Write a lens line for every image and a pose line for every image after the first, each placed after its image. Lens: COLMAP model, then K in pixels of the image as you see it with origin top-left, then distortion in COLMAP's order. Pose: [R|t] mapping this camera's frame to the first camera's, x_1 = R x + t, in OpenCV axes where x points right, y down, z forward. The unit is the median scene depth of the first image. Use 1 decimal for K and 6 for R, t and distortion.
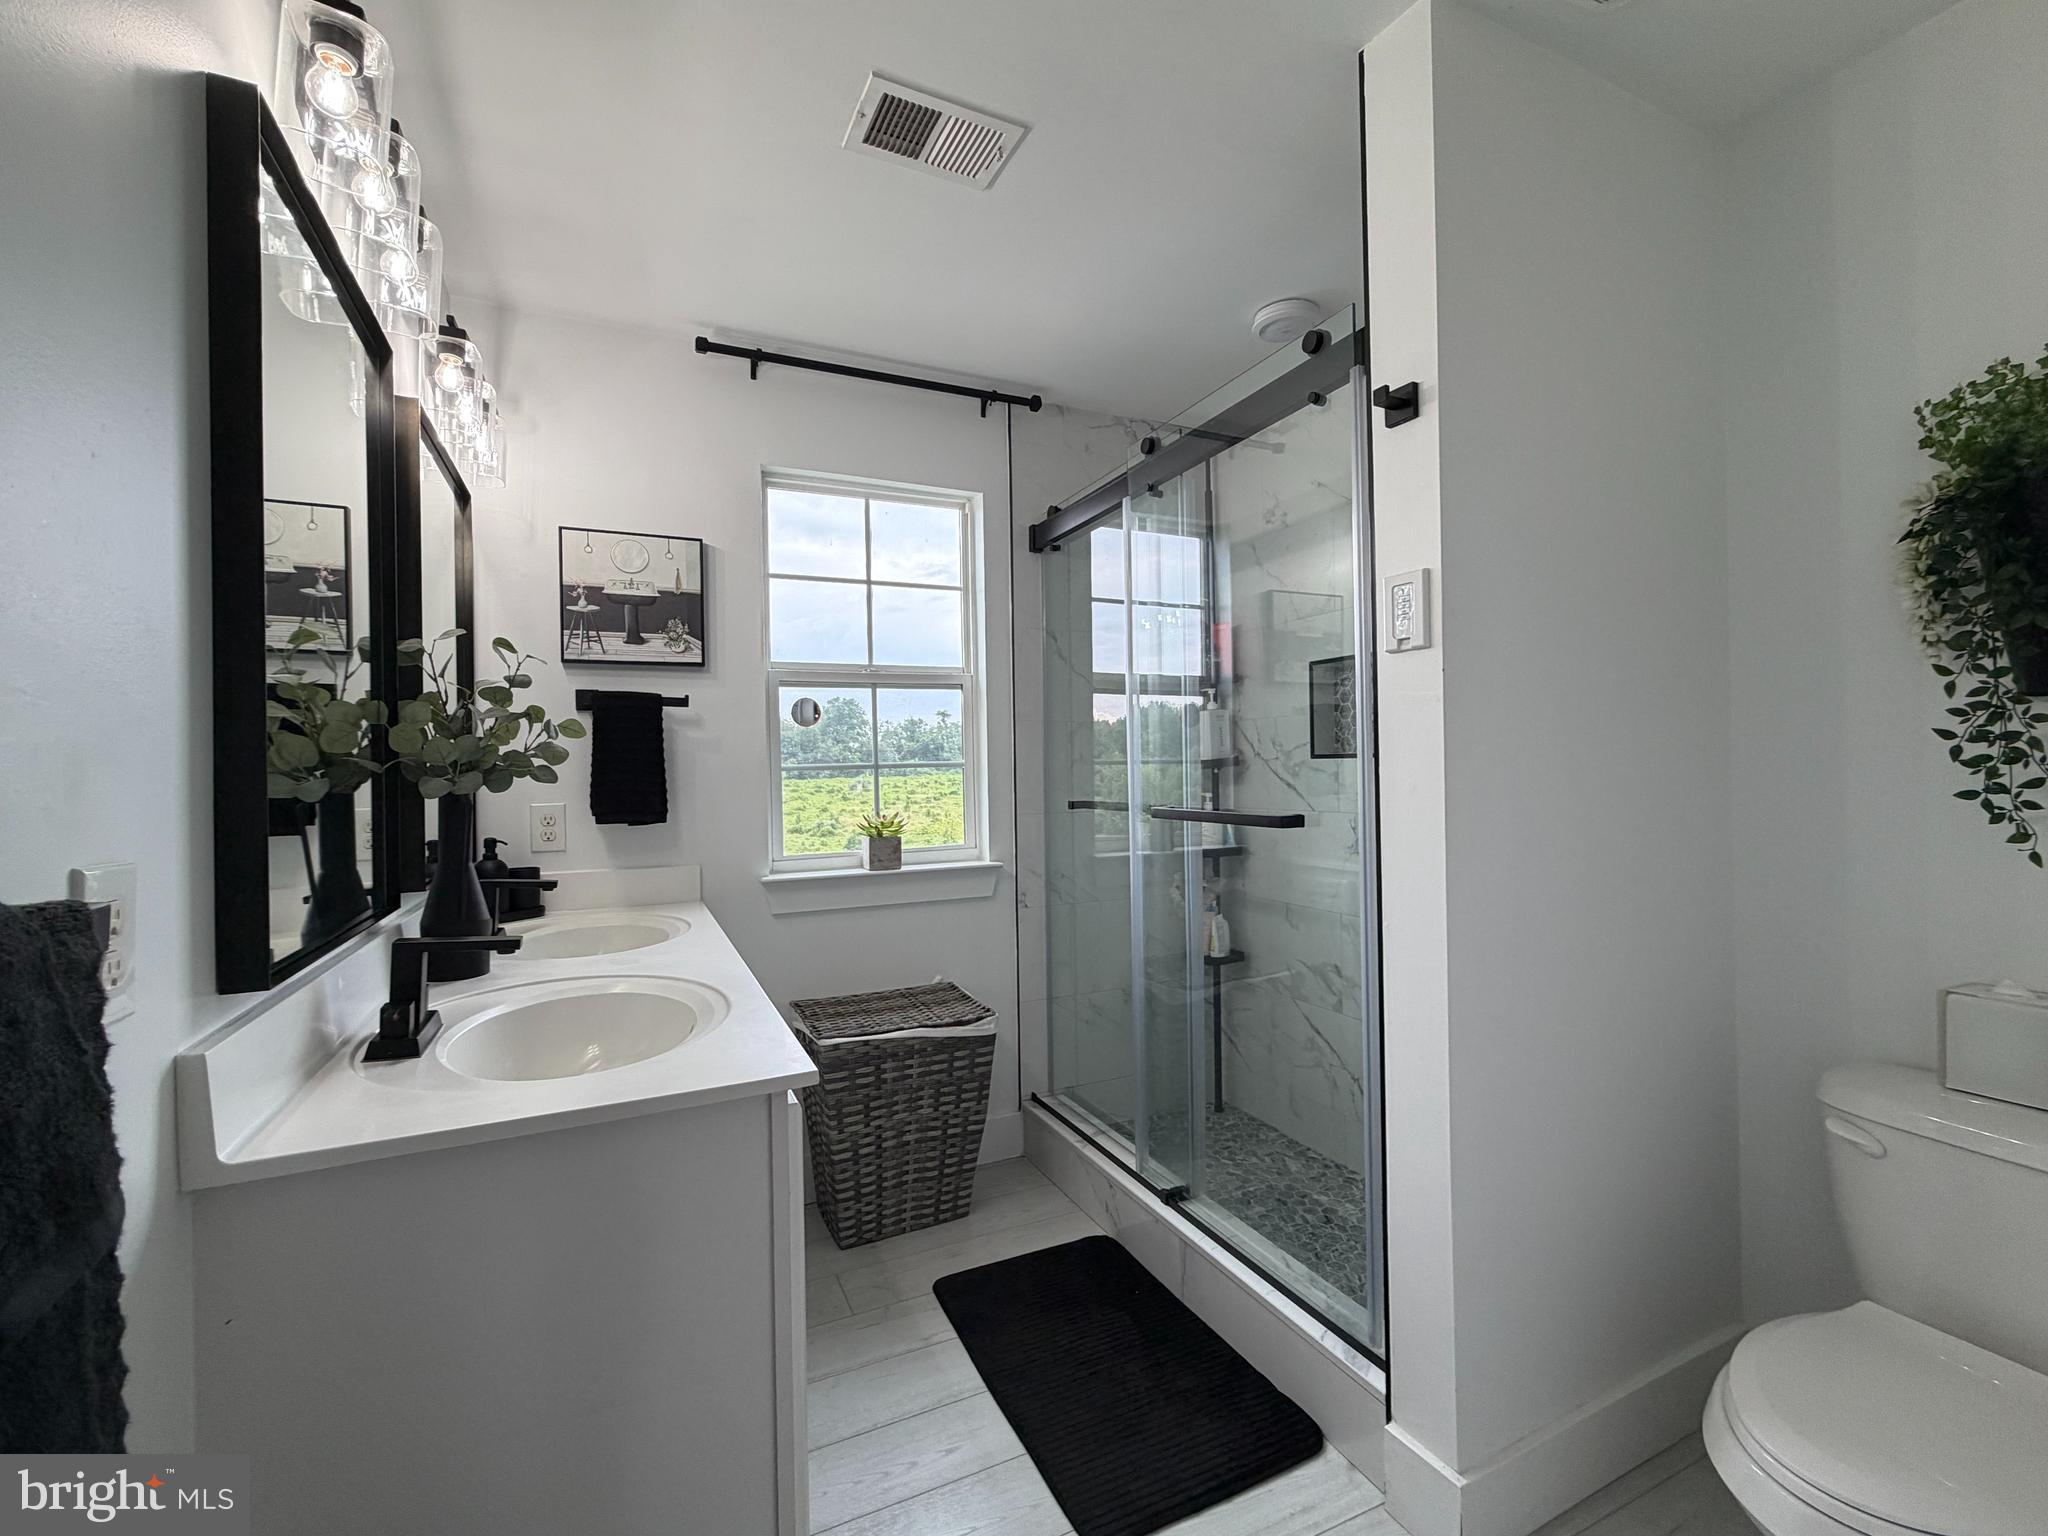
lens RADIAL K [[883.2, 0, 1014.8], [0, 883.2, 772.2], [0, 0, 1]] dist [0.021917, 0.000363]
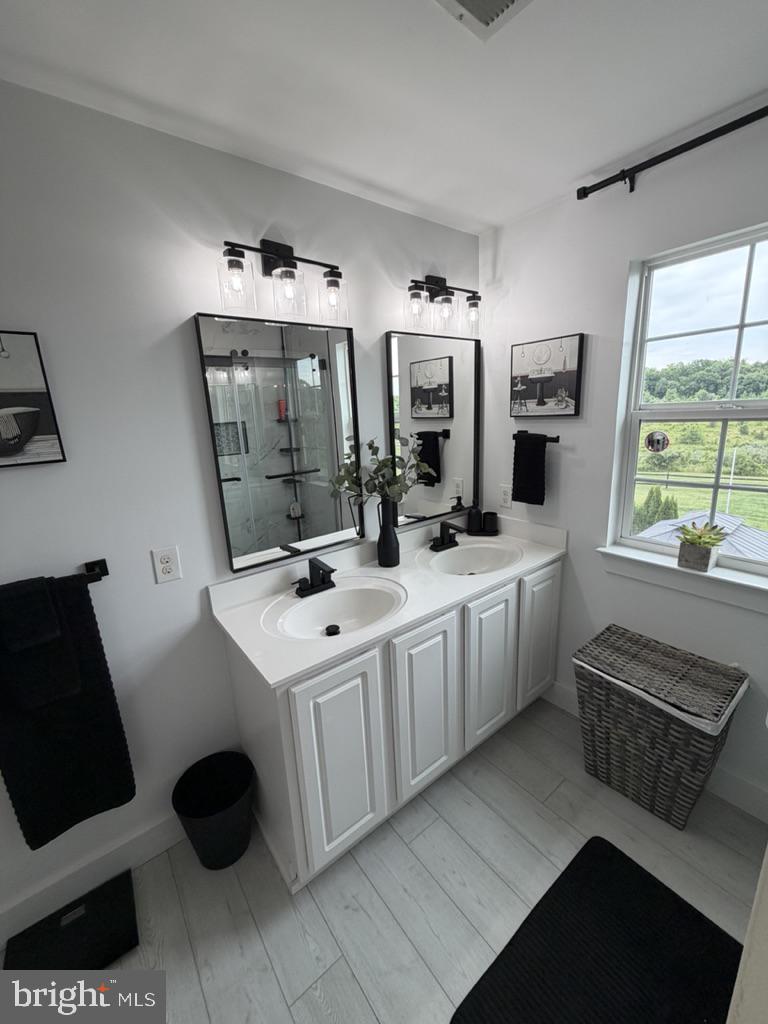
lens RADIAL K [[402.6, 0, 381.2], [0, 402.6, 512.4], [0, 0, 1]] dist [-0.000577, 0.000243]
pose [[0.239553, 0.241849, -0.940278, 0.316094], [0.041435, 0.965048, 0.258777, -0.160056], [0.969999, -0.100951, 0.221159, 0.482299]]
